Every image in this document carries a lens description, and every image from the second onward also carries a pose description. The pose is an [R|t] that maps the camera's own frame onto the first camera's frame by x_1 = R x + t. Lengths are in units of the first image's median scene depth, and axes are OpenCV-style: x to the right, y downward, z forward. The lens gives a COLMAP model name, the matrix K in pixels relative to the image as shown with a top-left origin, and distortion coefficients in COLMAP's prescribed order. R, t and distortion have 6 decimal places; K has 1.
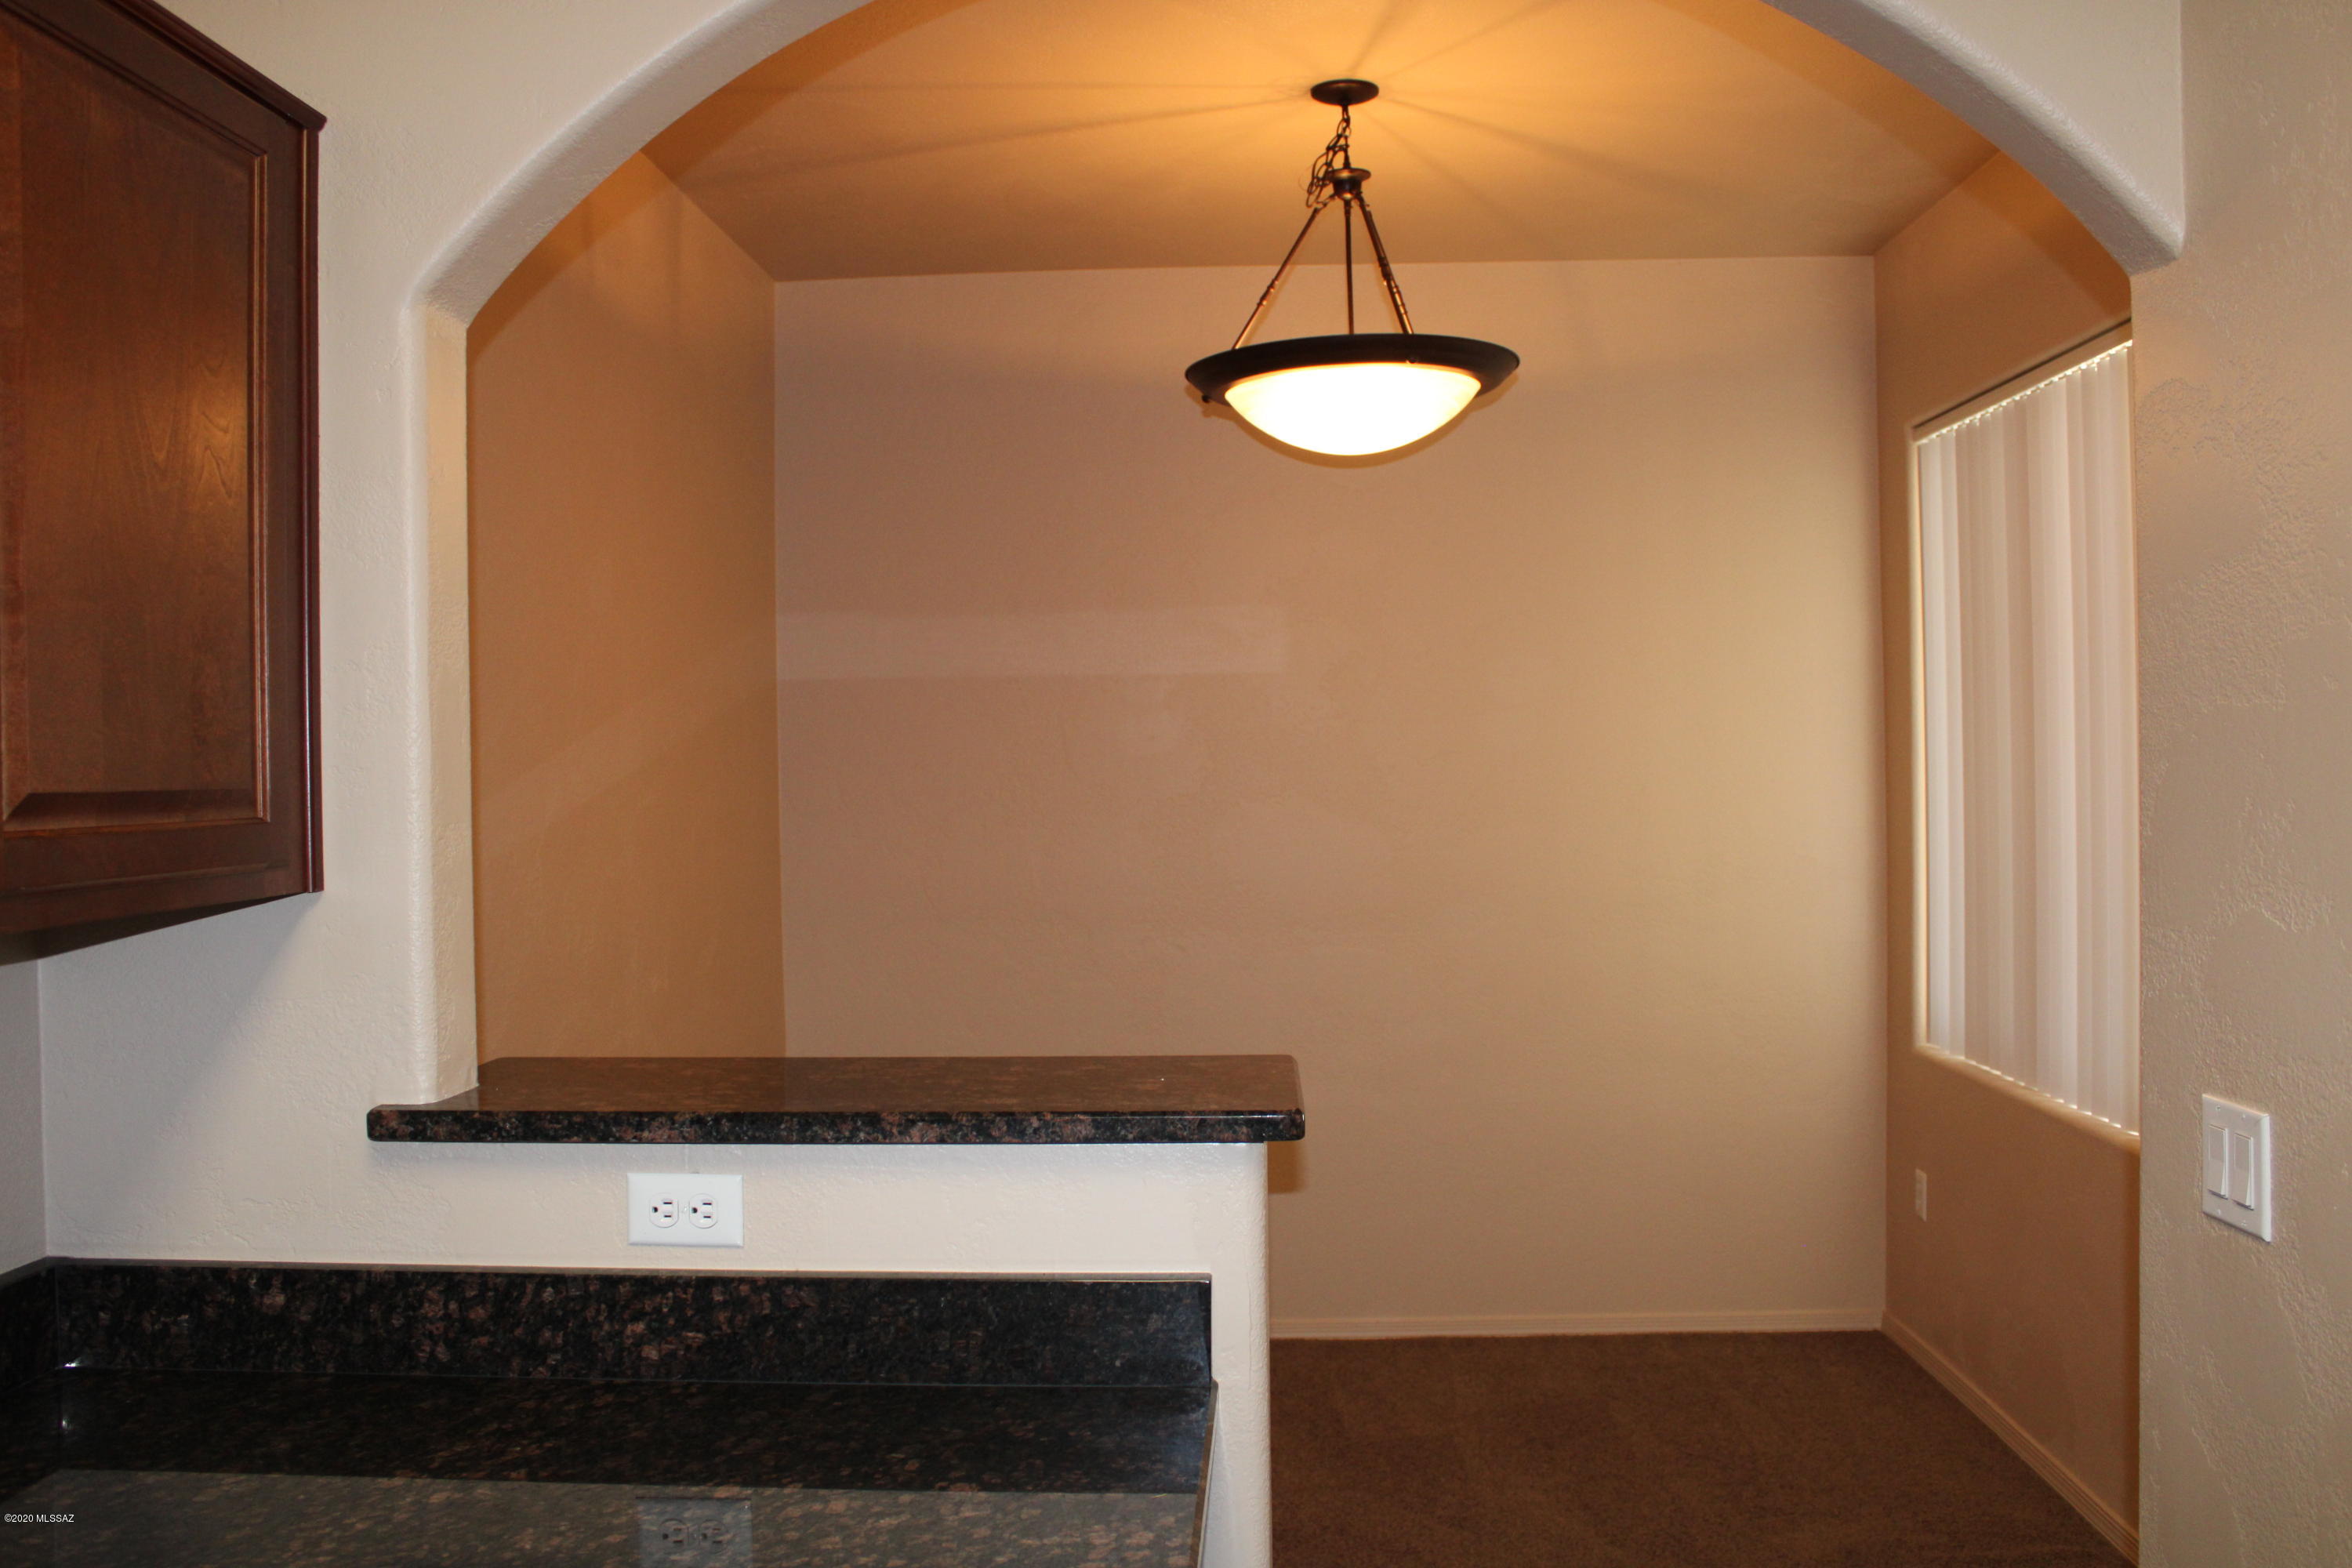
lens RADIAL K [[2010.4, 0, 1181.4], [0, 2010.4, 798.6], [0, 0, 1]] dist [-0.182269, 0.209172]
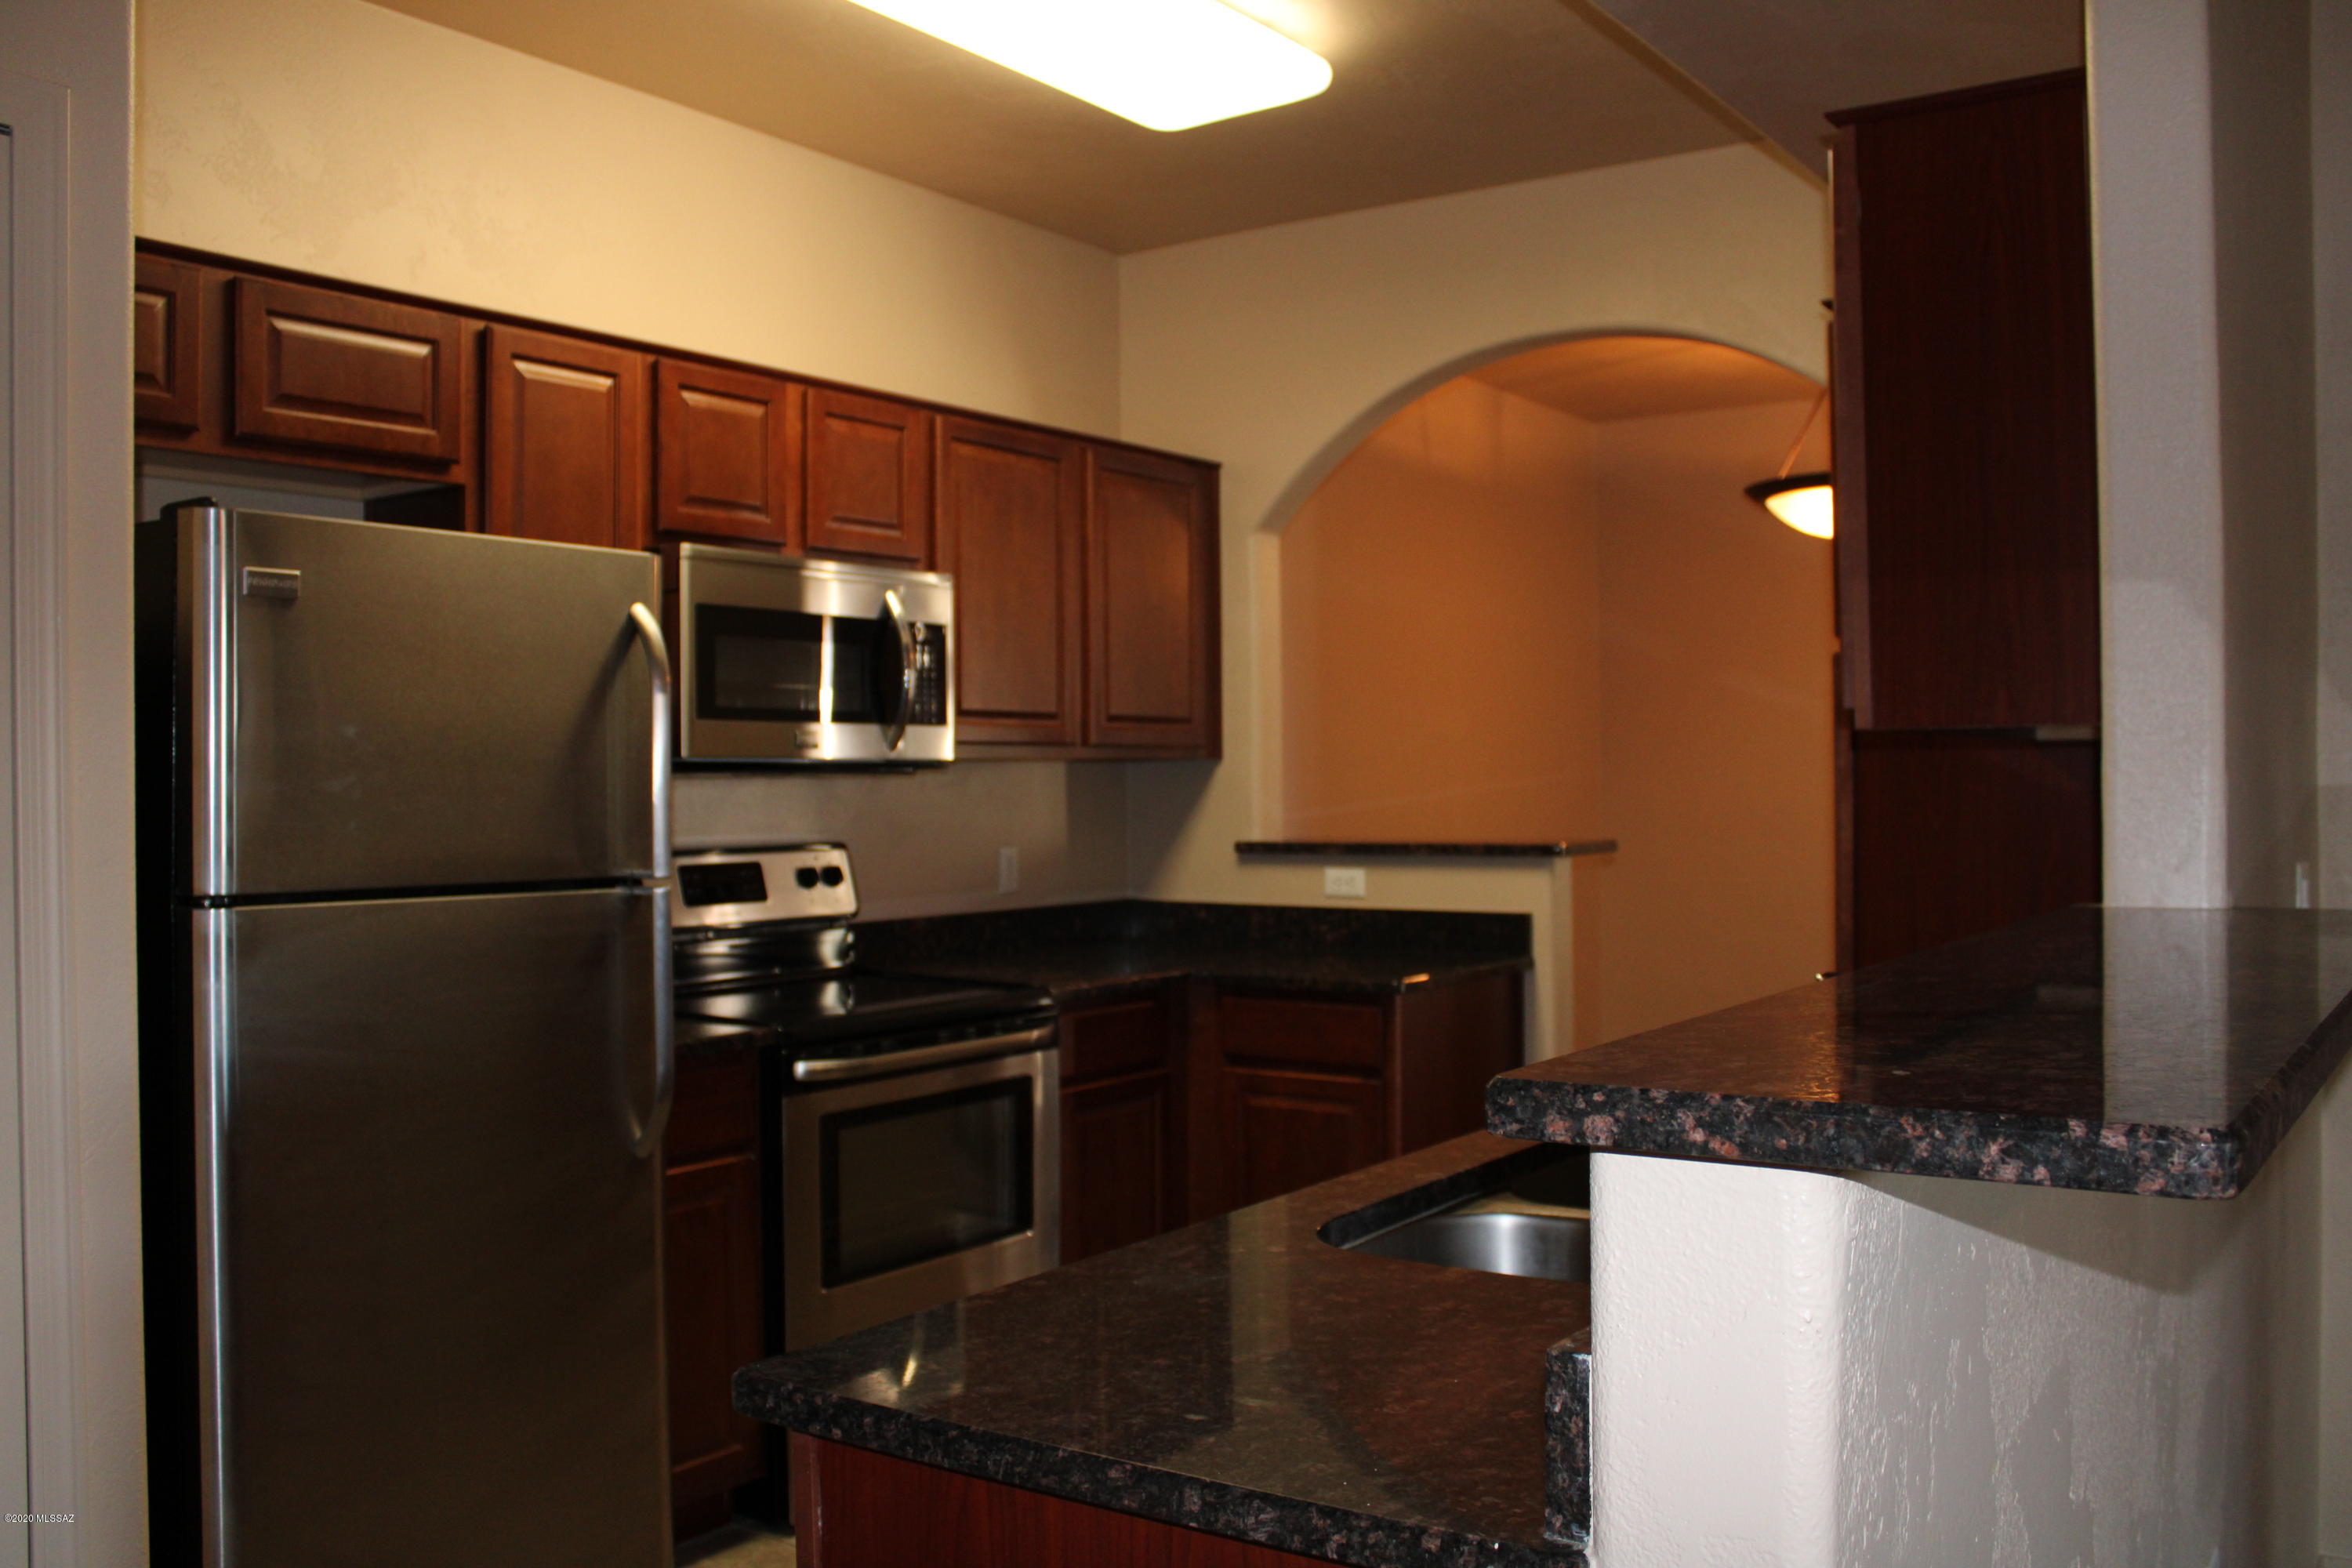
lens RADIAL K [[2010.4, 0, 1181.4], [0, 2010.4, 798.6], [0, 0, 1]] dist [-0.182269, 0.209172]
pose [[0.840686, 0.003075, -0.541515, 0.982136], [-0.006423, 0.999970, -0.004292, 0.111985], [0.541485, 0.007086, 0.840680, -1.304709]]
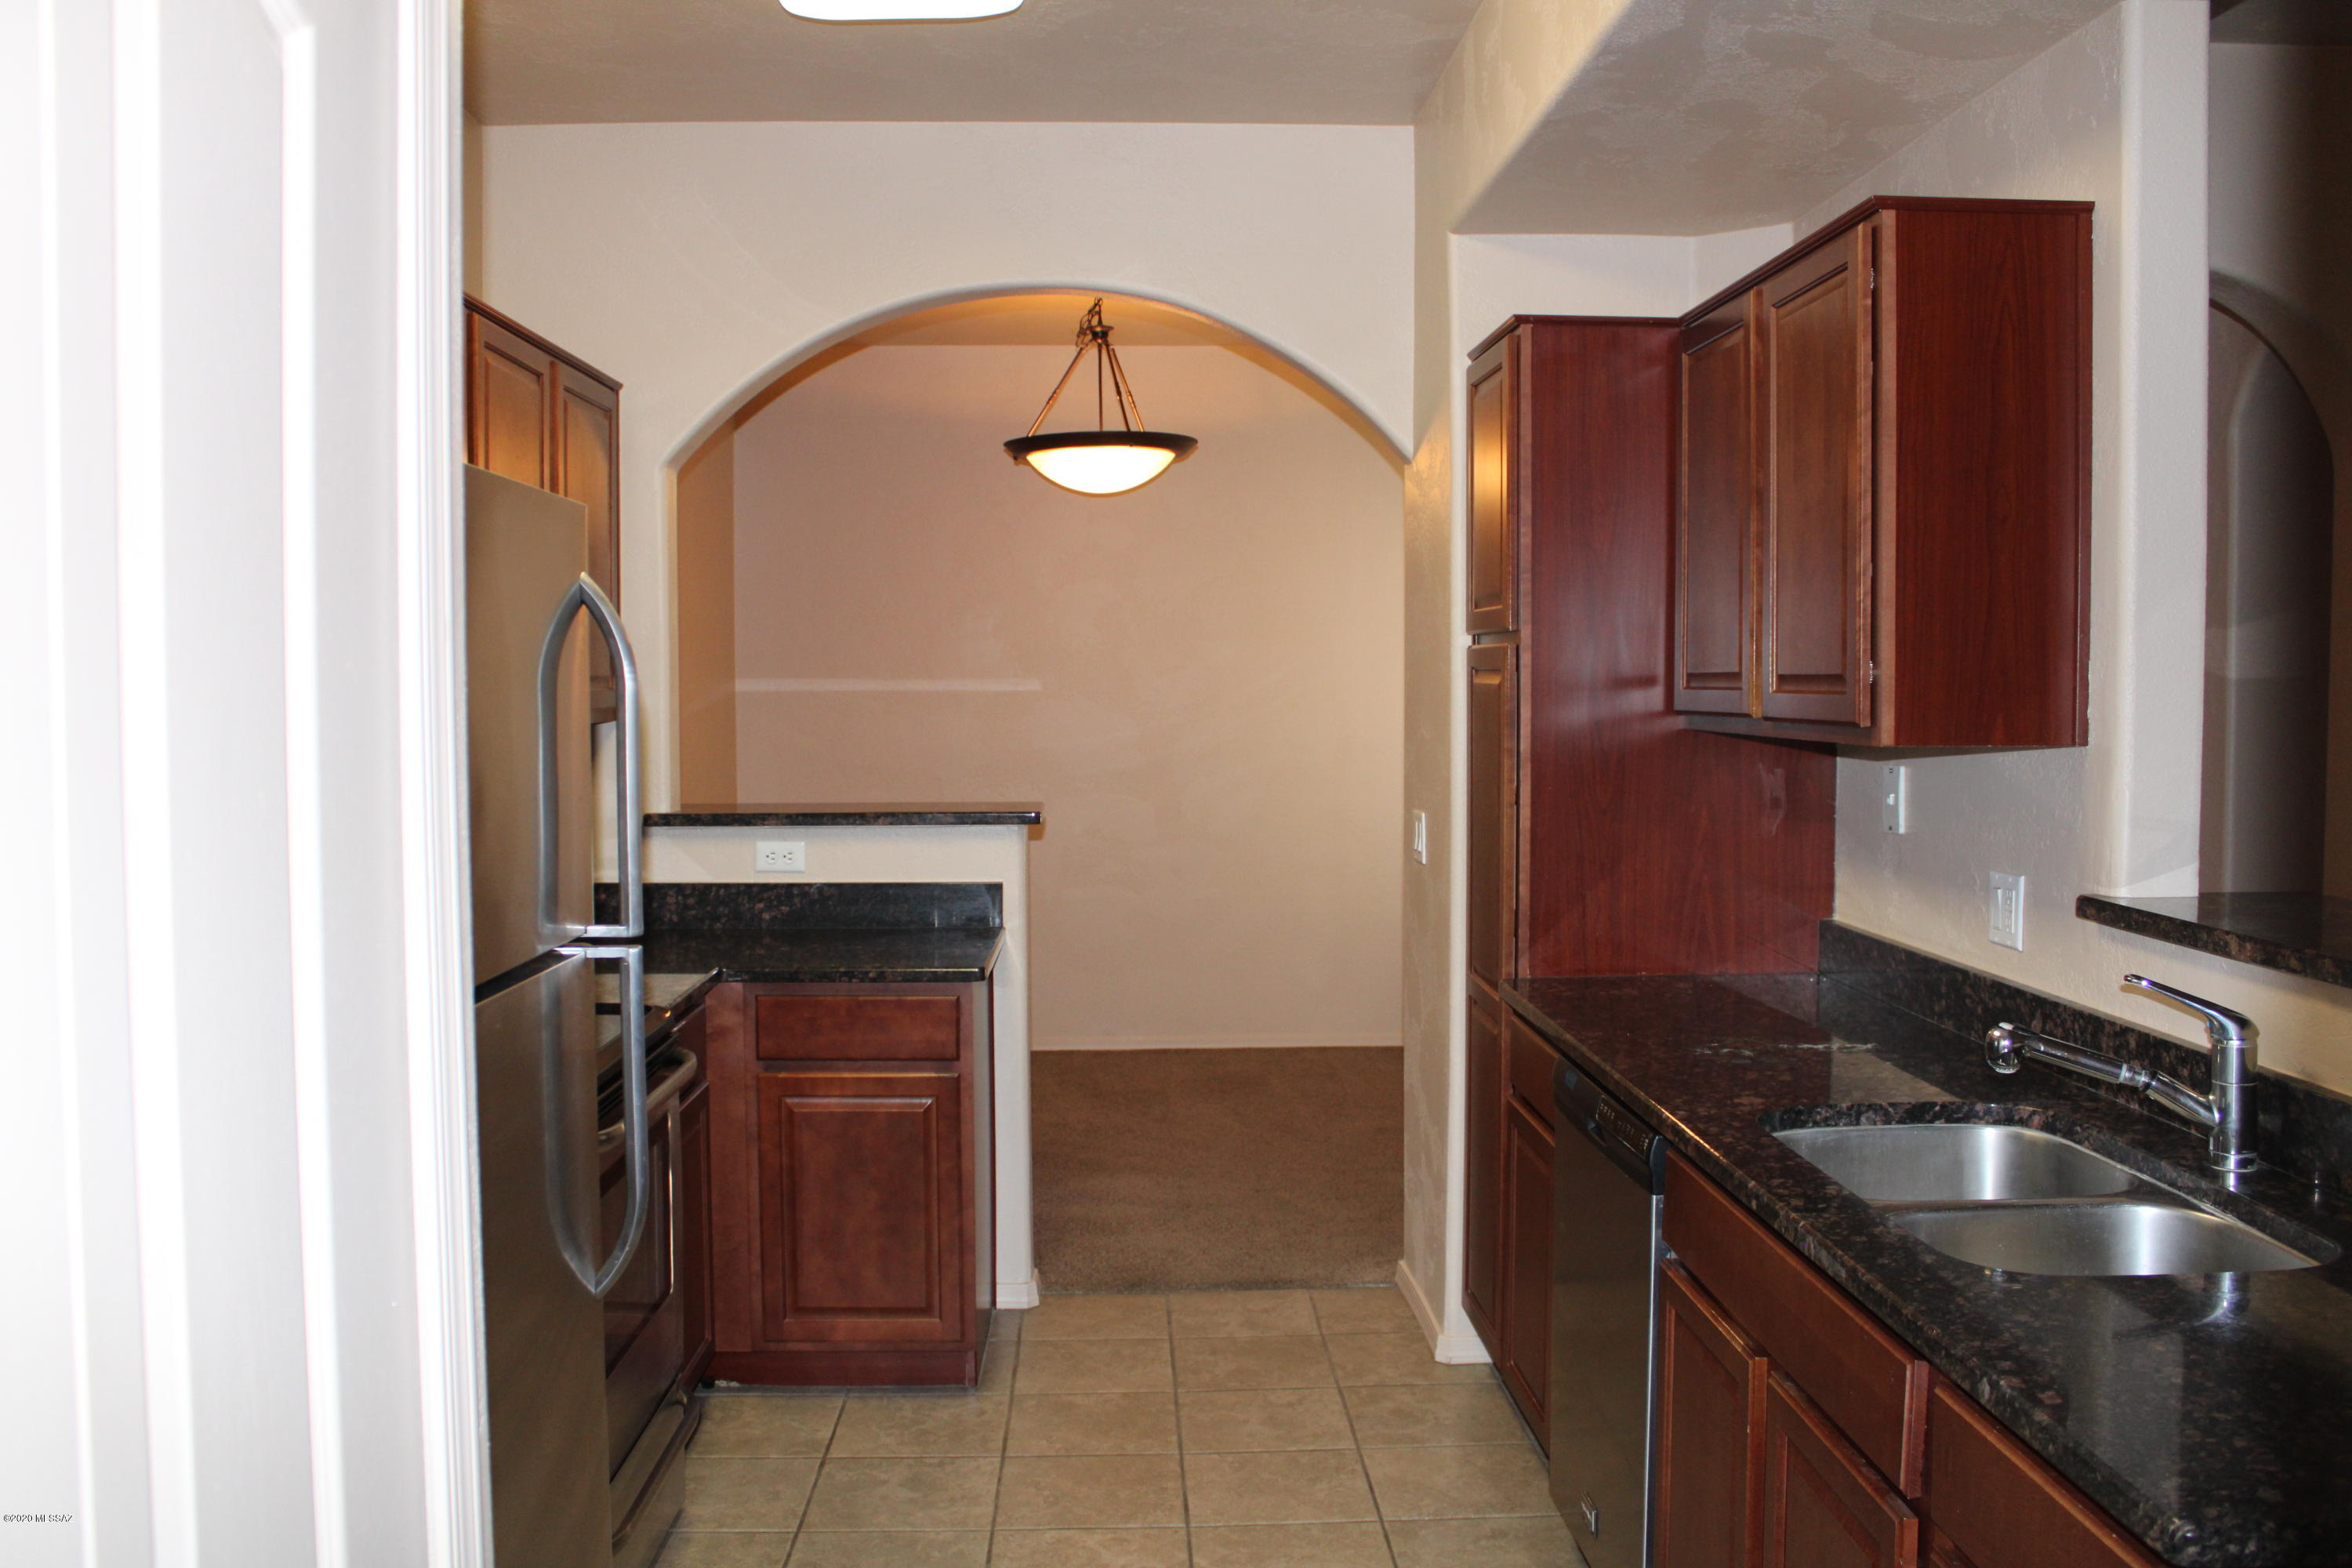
lens RADIAL K [[2010.4, 0, 1181.4], [0, 2010.4, 798.6], [0, 0, 1]] dist [-0.182269, 0.209172]
pose [[0.996603, 0.006509, 0.082093, 0.030213], [-0.009722, 0.999199, 0.038809, 0.041989], [-0.081775, -0.039475, 0.995869, -1.418082]]
